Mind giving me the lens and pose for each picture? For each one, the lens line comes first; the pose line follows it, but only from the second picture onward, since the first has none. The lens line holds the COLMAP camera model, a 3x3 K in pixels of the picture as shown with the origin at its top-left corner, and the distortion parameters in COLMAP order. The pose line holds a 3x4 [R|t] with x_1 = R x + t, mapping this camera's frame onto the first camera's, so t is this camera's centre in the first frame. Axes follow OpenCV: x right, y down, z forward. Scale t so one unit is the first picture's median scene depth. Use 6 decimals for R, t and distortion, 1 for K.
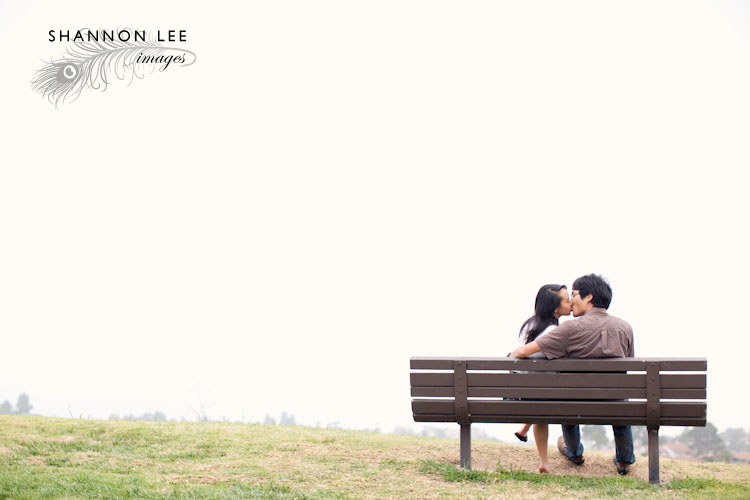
lens RADIAL K [[1082.1, 0, 375.0], [0, 1082.1, 250.0], [0, 0, 1]] dist [-0.235850, 1.280128]
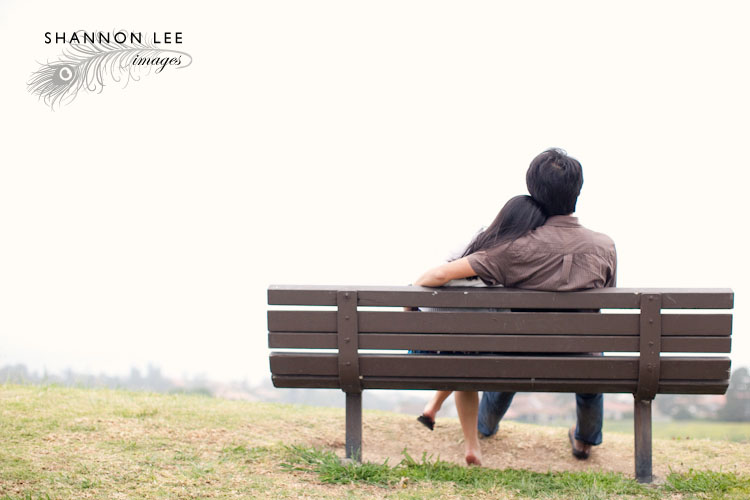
lens RADIAL K [[1082.1, 0, 375.0], [0, 1082.1, 250.0], [0, 0, 1]] dist [-0.235850, 1.280128]
pose [[0.992631, 0.010490, 0.120721, 0.018176], [-0.015885, 0.998913, 0.043814, 0.049982], [-0.120130, -0.045409, 0.991719, 0.368655]]
